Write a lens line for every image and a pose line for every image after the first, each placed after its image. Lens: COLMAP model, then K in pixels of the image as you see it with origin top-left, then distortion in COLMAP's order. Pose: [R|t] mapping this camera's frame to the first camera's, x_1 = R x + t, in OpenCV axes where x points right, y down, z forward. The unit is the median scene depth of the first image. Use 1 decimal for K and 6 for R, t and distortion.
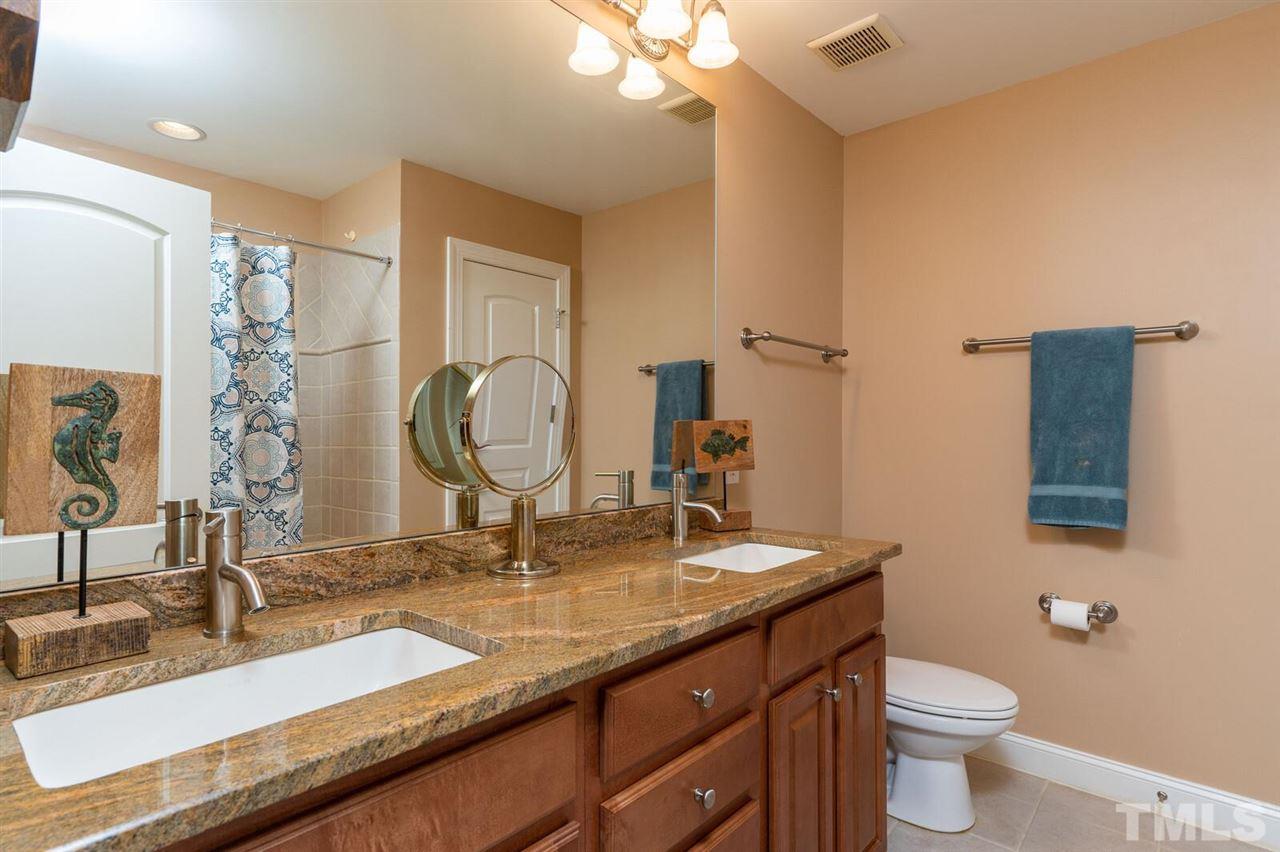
lens RADIAL K [[642.9, 0, 597.4], [0, 642.9, 437.5], [0, 0, 1]] dist [0.000330, 0.001021]
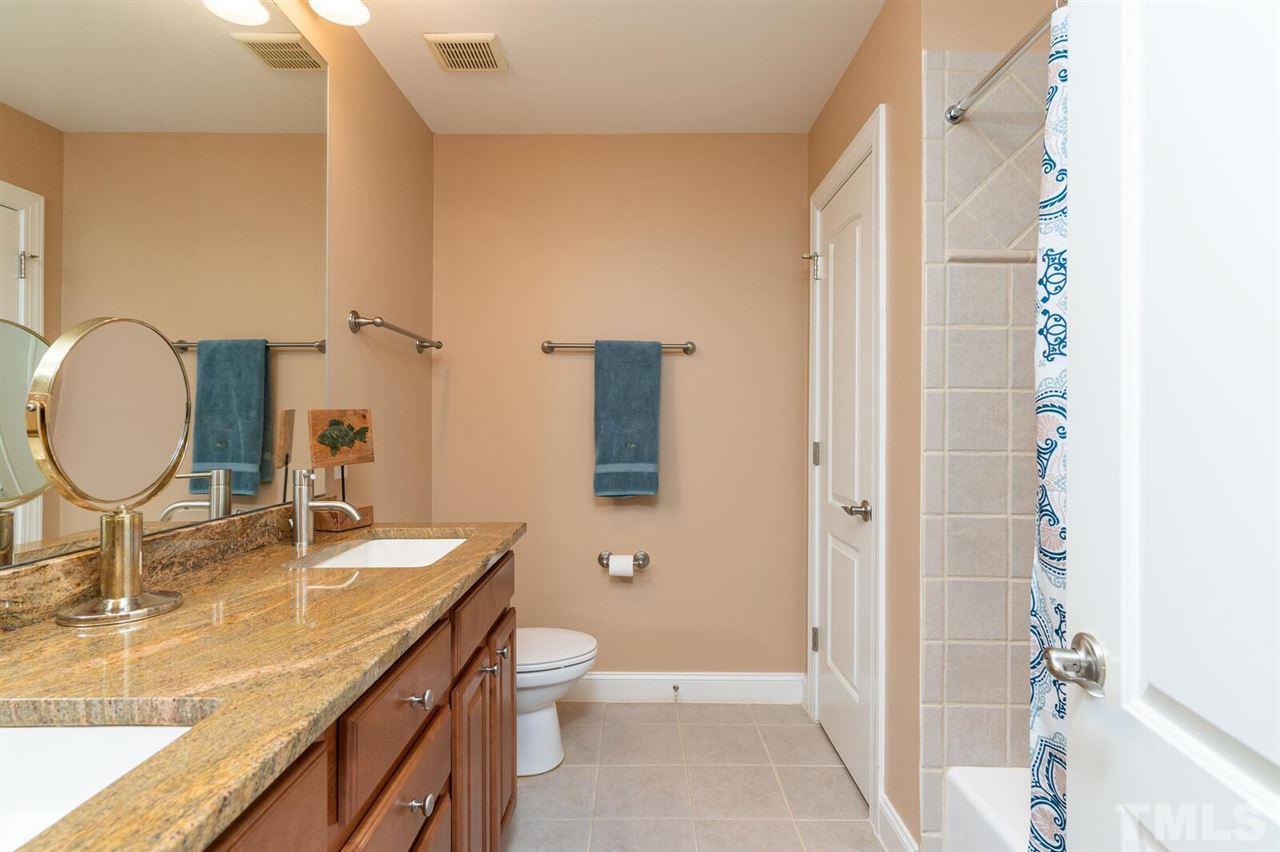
lens RADIAL K [[646.0, 0, 640.0], [0, 646.0, 426.0], [0, 0, 1]] dist [-0.000451, 0.000016]
pose [[0.746534, -0.007225, 0.665308, -0.096531], [0.009674, 0.999953, 0.000005, 0.000731], [-0.665277, 0.006432, 0.746569, 0.030472]]
